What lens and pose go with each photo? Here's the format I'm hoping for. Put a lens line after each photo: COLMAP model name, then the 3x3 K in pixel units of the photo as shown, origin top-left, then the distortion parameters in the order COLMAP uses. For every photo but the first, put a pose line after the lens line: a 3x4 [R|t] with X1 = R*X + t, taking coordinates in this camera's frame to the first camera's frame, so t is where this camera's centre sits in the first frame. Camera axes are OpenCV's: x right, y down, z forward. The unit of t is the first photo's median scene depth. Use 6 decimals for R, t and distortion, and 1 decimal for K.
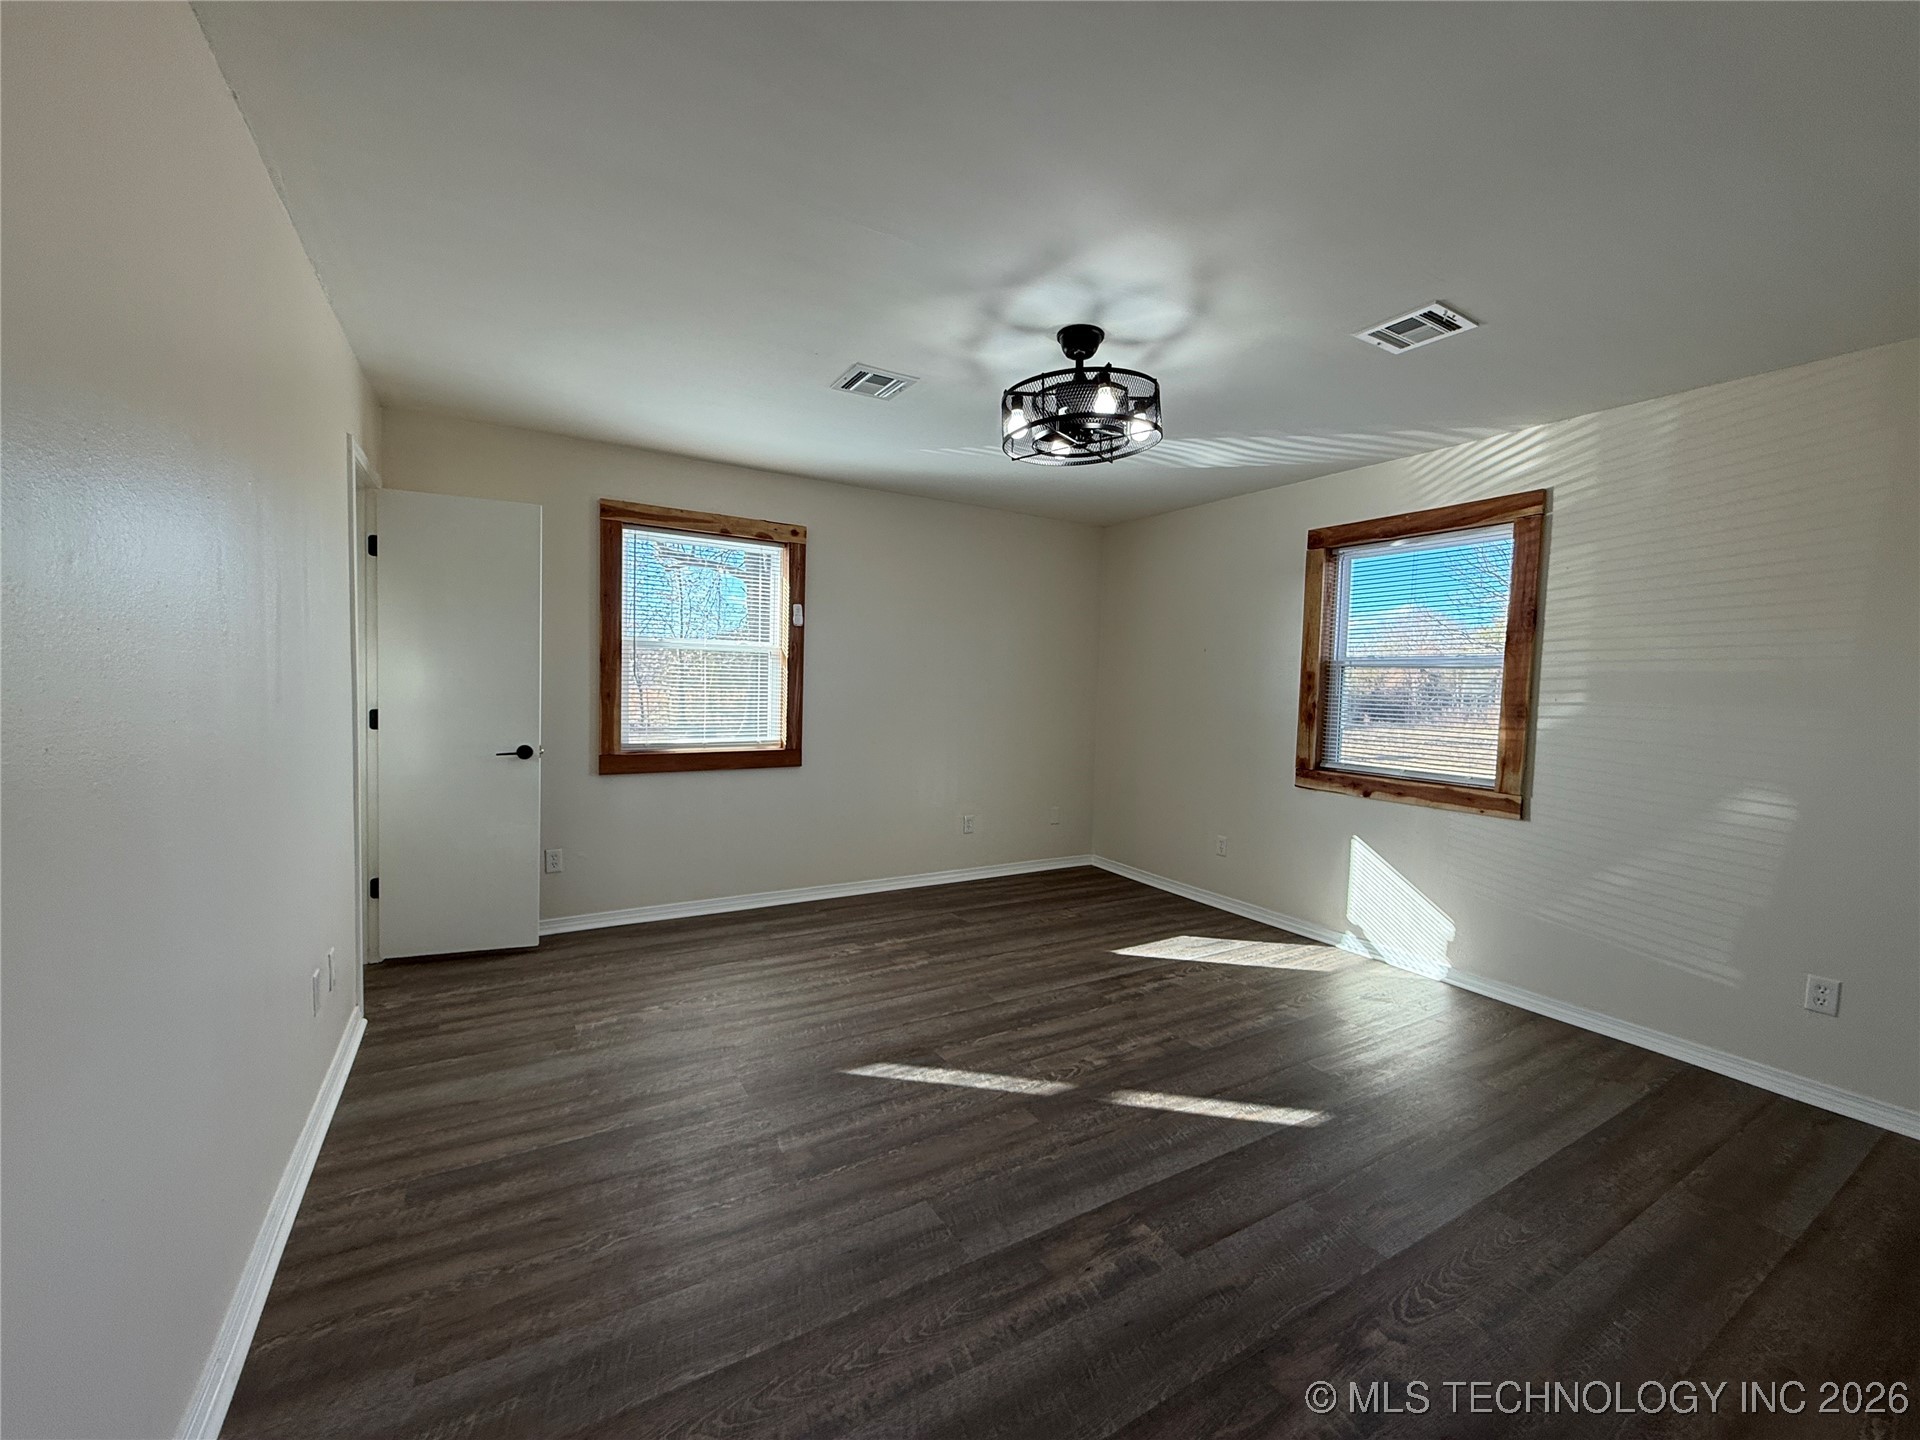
lens RADIAL K [[766.8, 0, 958.9], [0, 766.8, 720.5], [0, 0, 1]] dist [-0.001867, 0.000599]
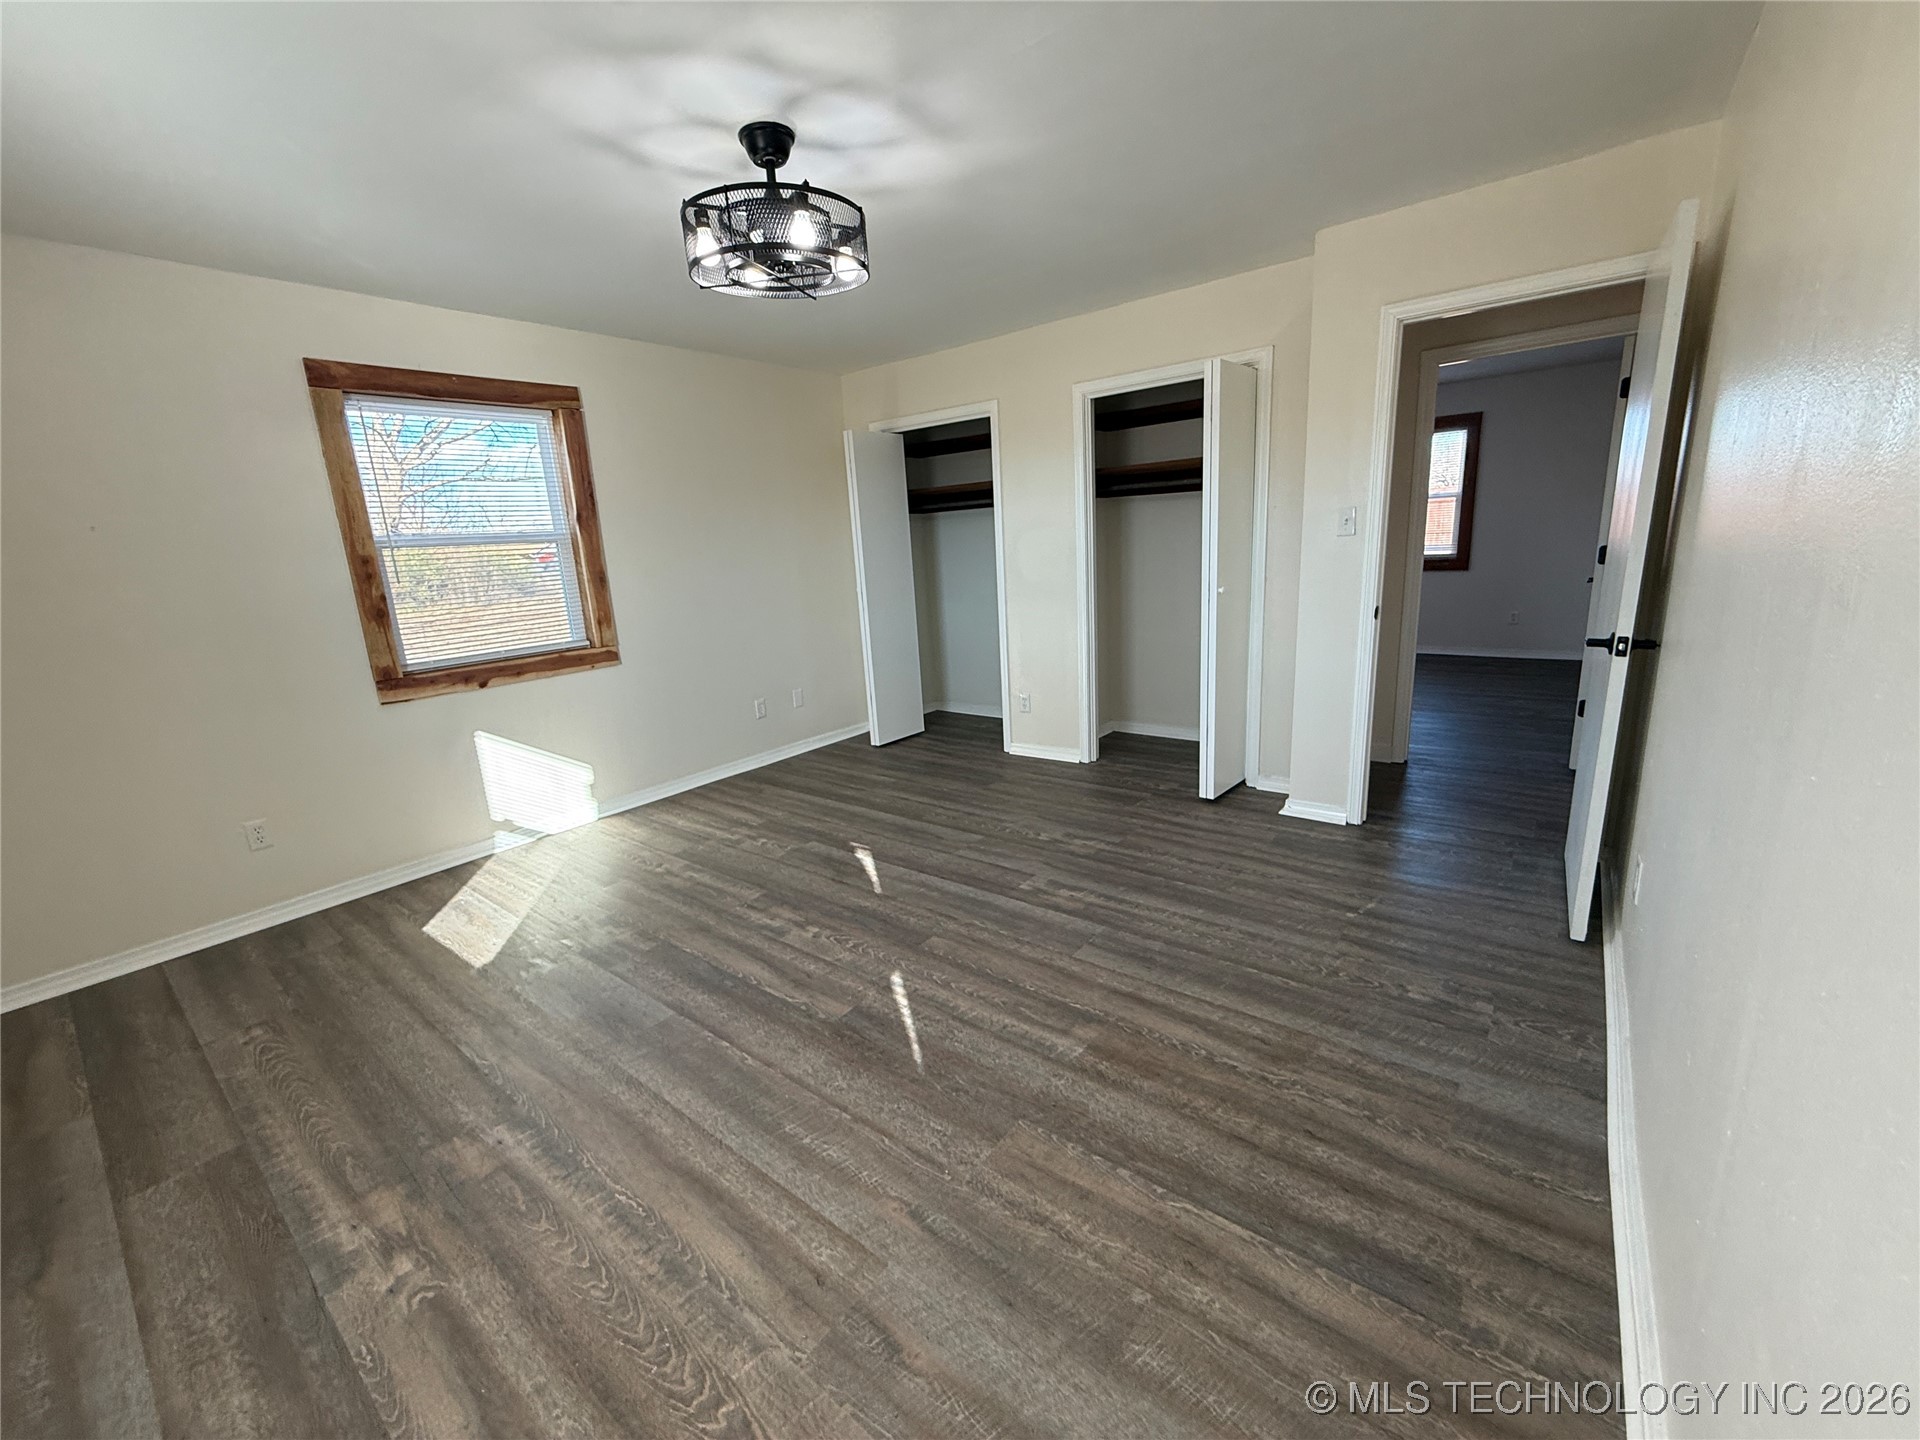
lens RADIAL K [[766.8, 0, 956.9], [0, 766.8, 719.2], [0, 0, 1]] dist [-0.001867, 0.000599]
pose [[-0.359688, -0.221573, 0.906383, -0.709989], [0.096327, 0.957388, 0.272267, -0.082549], [-0.928087, 0.185240, -0.323017, 1.028861]]
